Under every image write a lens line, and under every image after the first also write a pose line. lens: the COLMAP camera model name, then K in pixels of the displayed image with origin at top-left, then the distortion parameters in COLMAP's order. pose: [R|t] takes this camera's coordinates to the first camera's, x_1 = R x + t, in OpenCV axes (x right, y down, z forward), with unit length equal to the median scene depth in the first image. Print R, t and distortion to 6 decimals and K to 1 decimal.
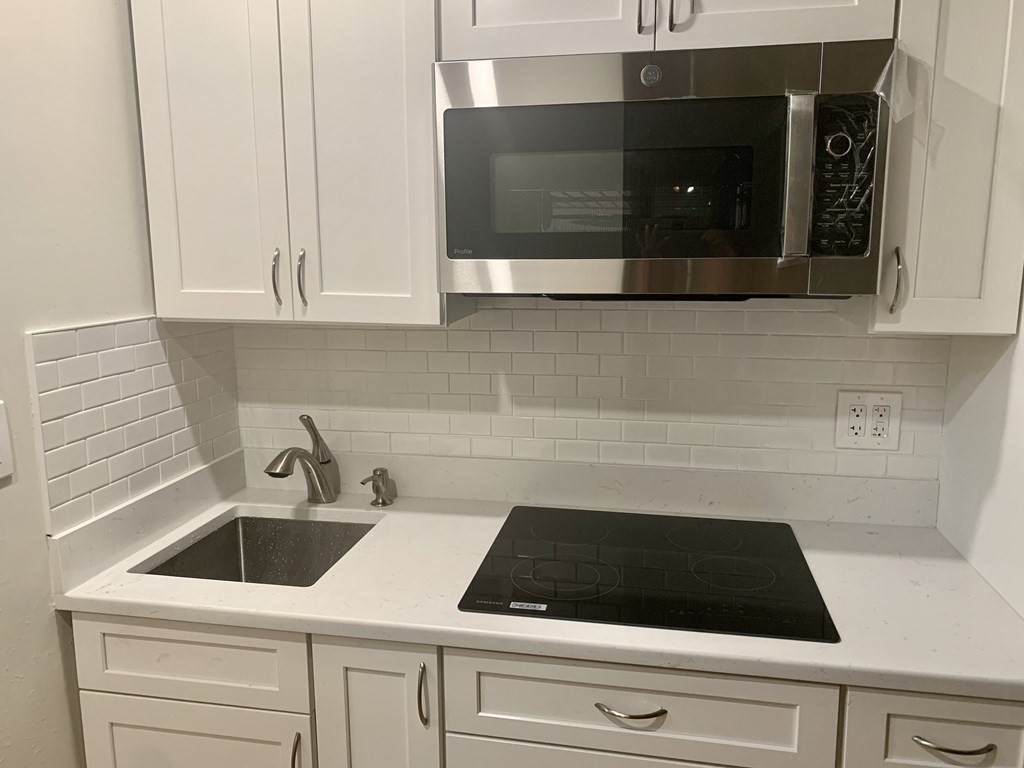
lens RADIAL K [[791.8, 0, 512.0], [0, 791.8, 384.0], [0, 0, 1]] dist [0.000155, -0.001201]
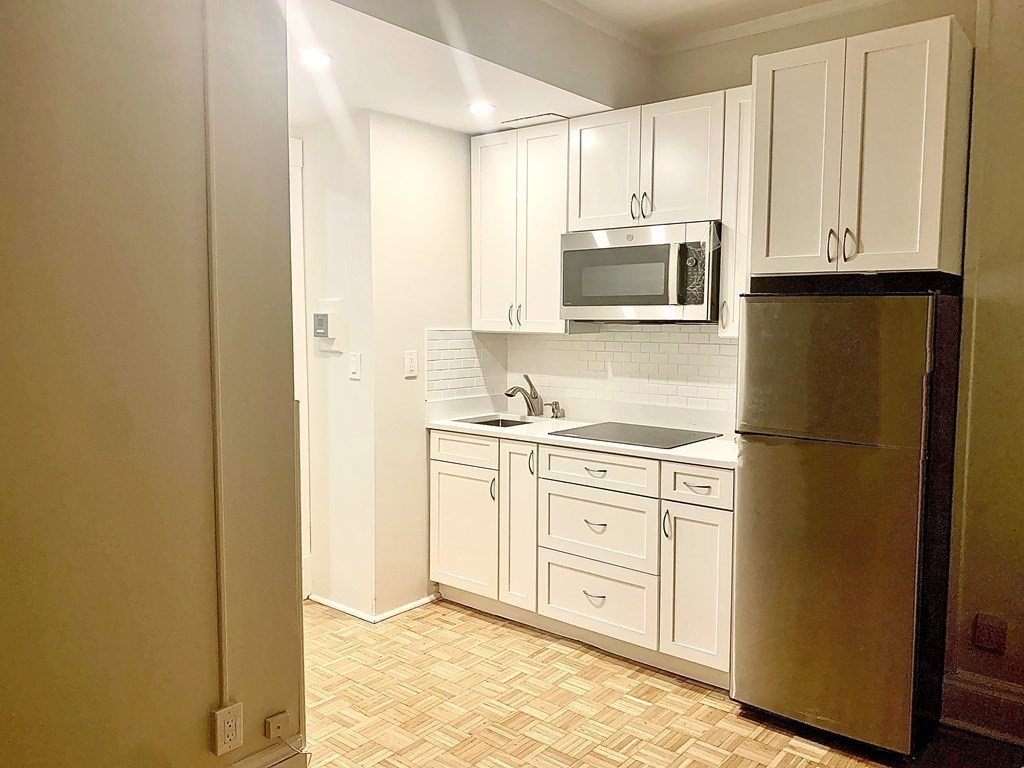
lens RADIAL K [[791.8, 0, 512.0], [0, 791.8, 384.0], [0, 0, 1]] dist [0.000155, -0.001201]
pose [[0.876720, 0.043731, -0.479009, 0.941265], [-0.089026, 0.993405, -0.072250, 0.272170], [0.472691, 0.105987, 0.874832, -1.218315]]
